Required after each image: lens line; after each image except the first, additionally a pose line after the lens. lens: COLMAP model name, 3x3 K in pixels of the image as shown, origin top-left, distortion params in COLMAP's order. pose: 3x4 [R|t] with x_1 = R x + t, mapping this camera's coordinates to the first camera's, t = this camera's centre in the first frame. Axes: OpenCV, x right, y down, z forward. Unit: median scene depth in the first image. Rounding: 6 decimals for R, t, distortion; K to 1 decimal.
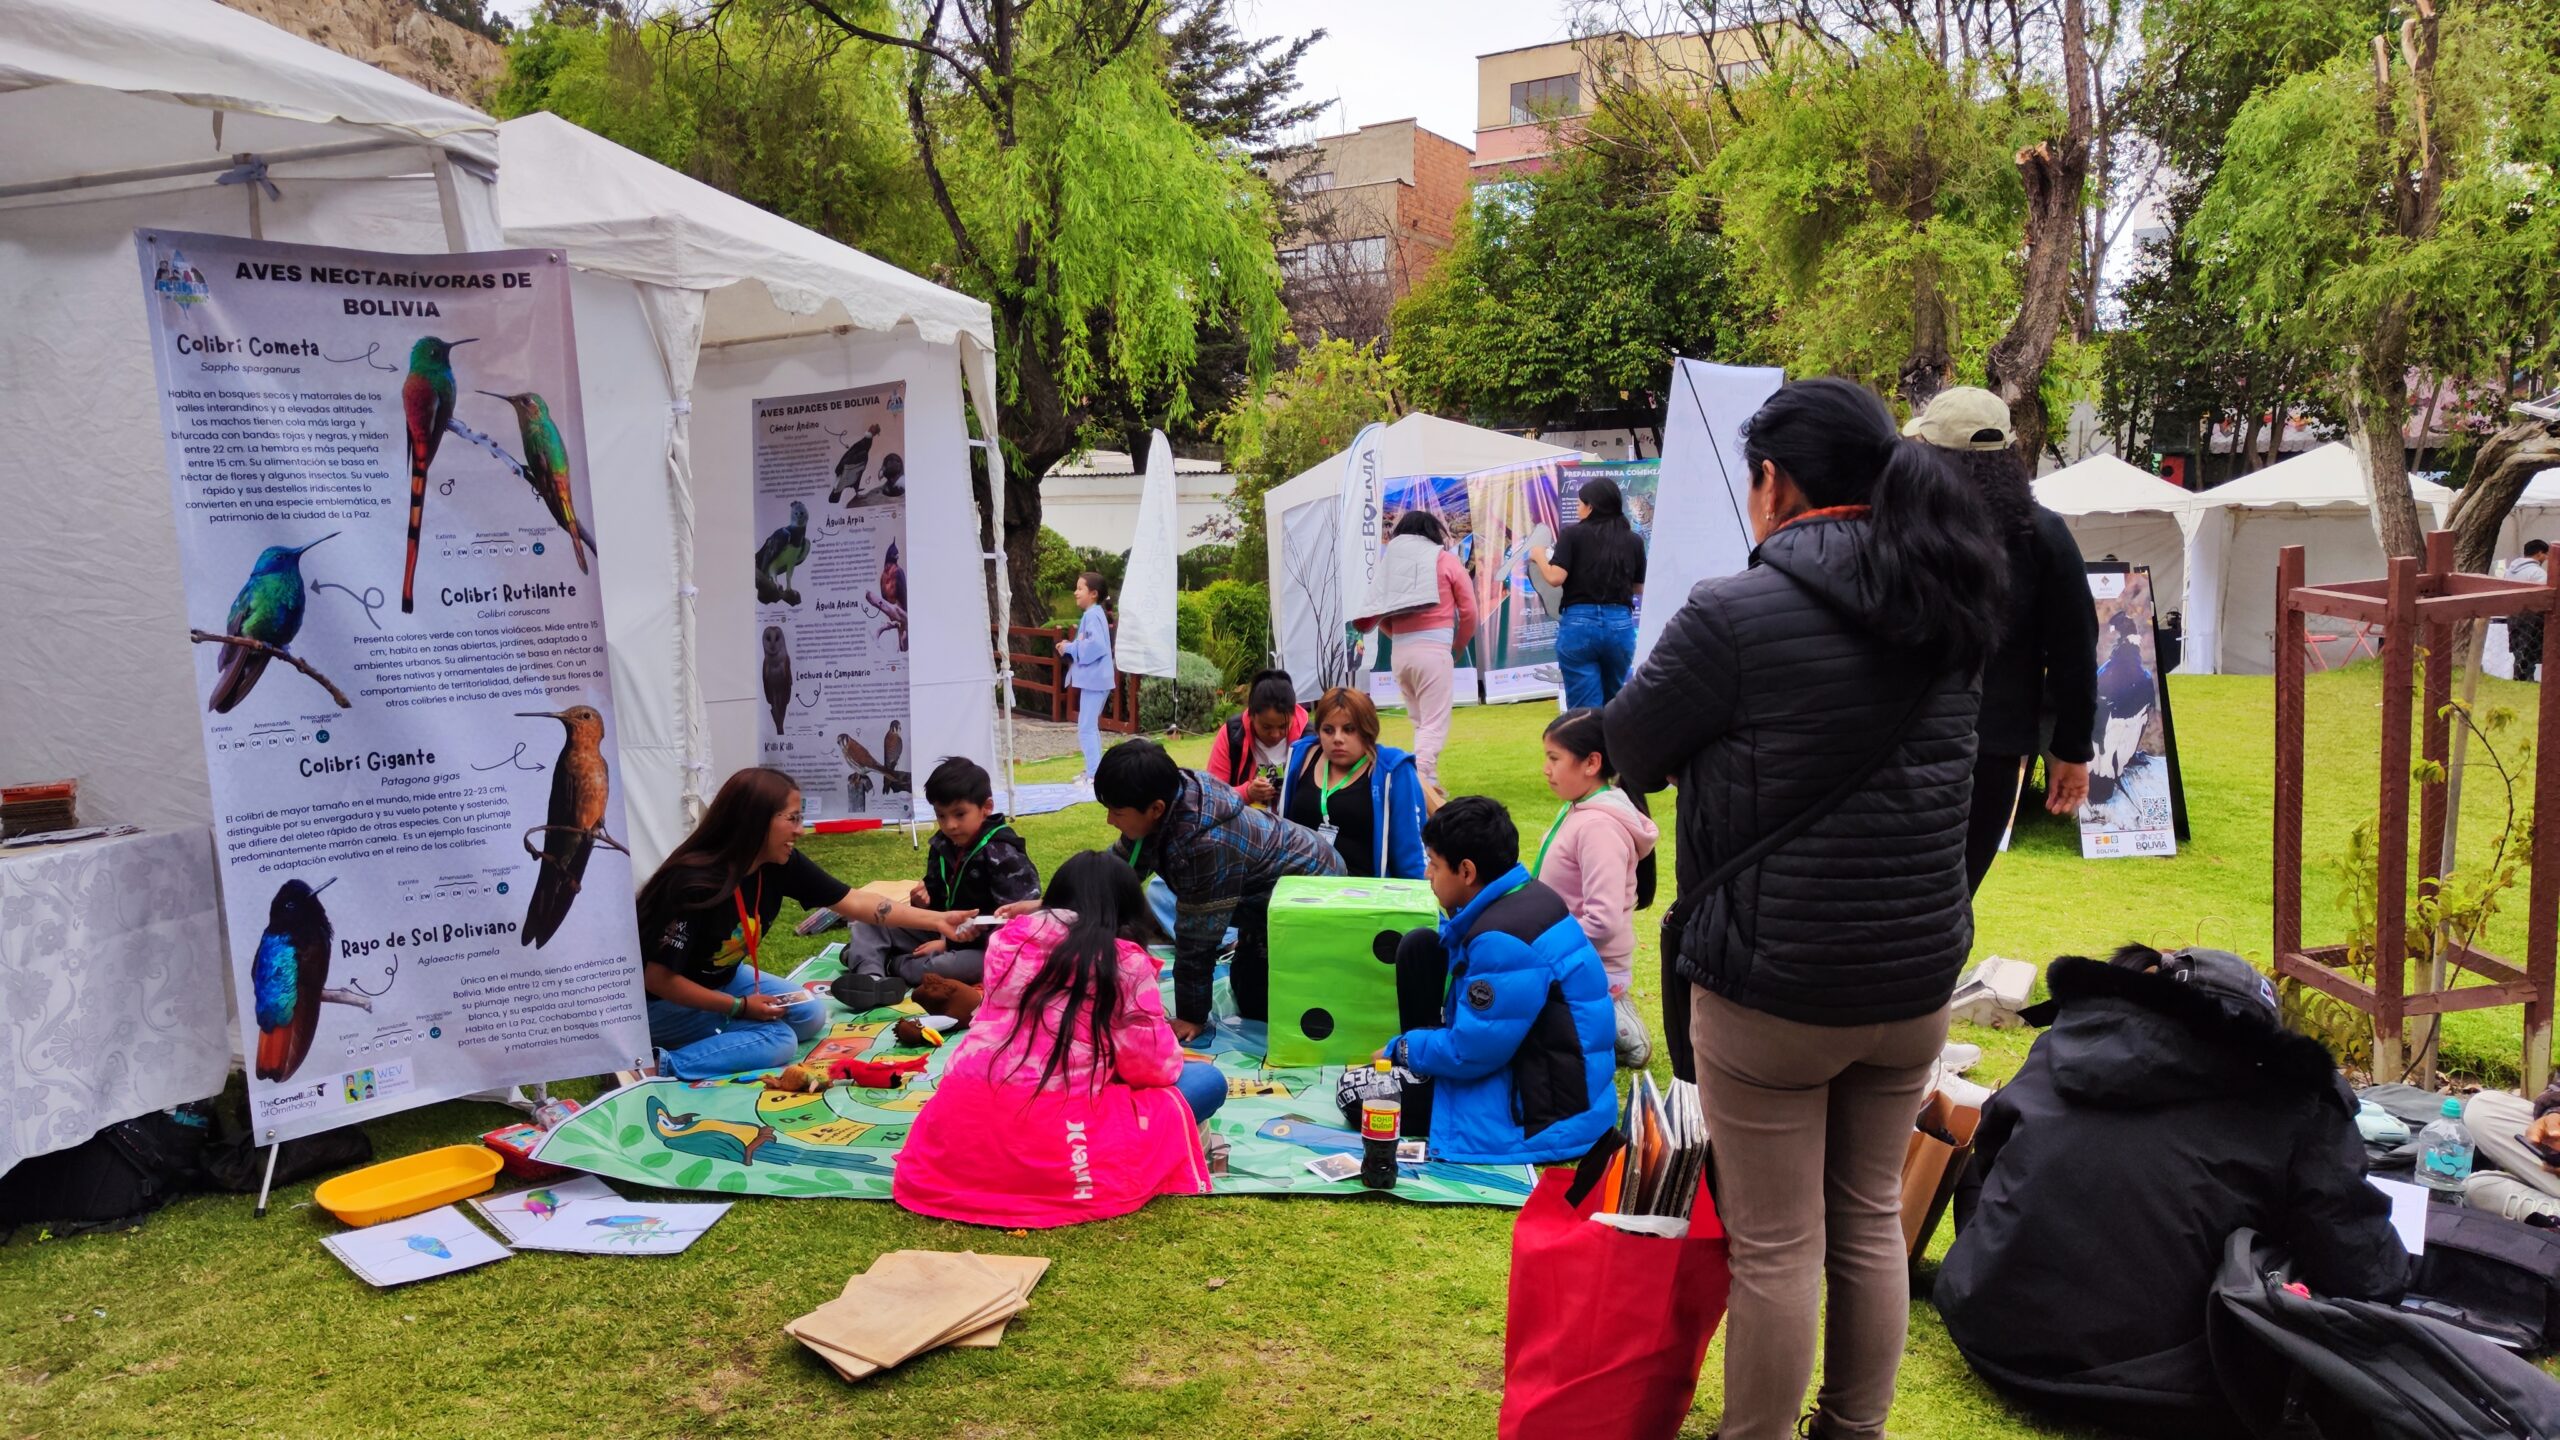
lens RADIAL K [[1747.0, 0, 1276.1], [0, 1747.0, 729.2], [0, 0, 1]] dist [0.002253, 0.002594]
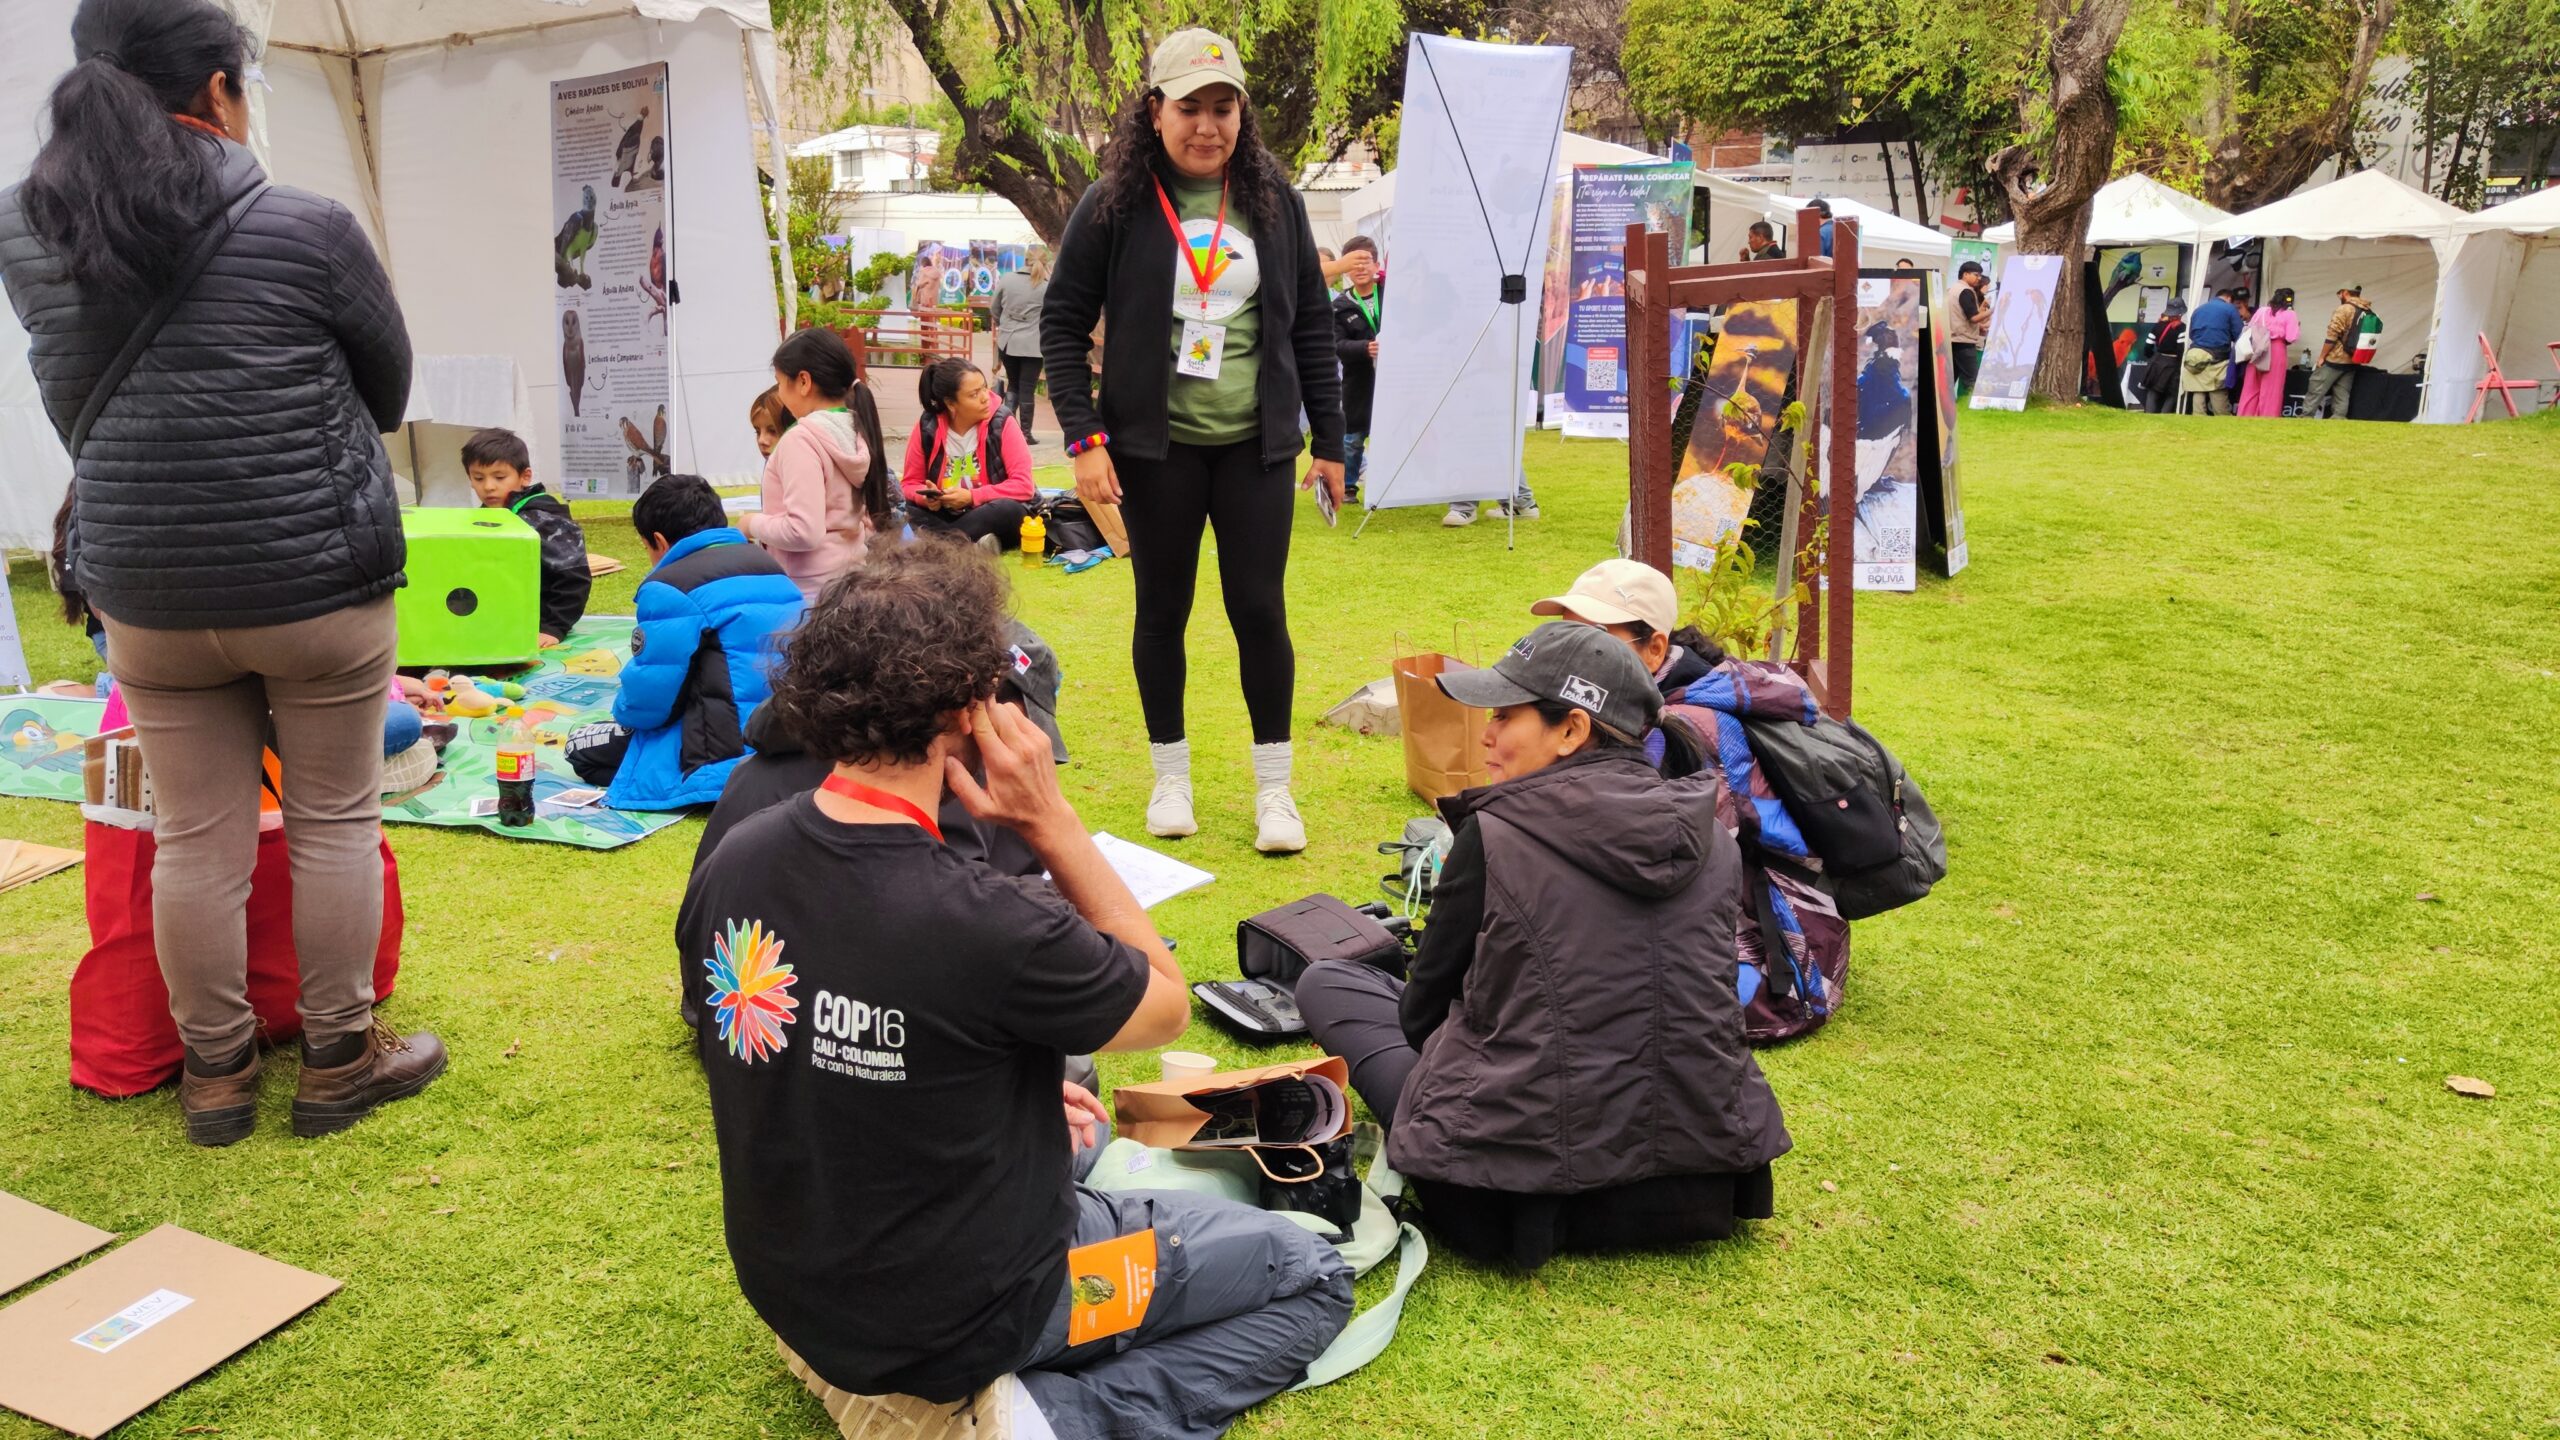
lens RADIAL K [[1747.0, 0, 1274.9], [0, 1747.0, 728.1], [0, 0, 1]] dist [0.002253, 0.002594]
pose [[0.985441, 0.059274, -0.159352, 0.304877], [-0.034435, 0.987417, 0.154345, 0.011429], [0.166495, -0.146611, 0.975082, 0.023050]]
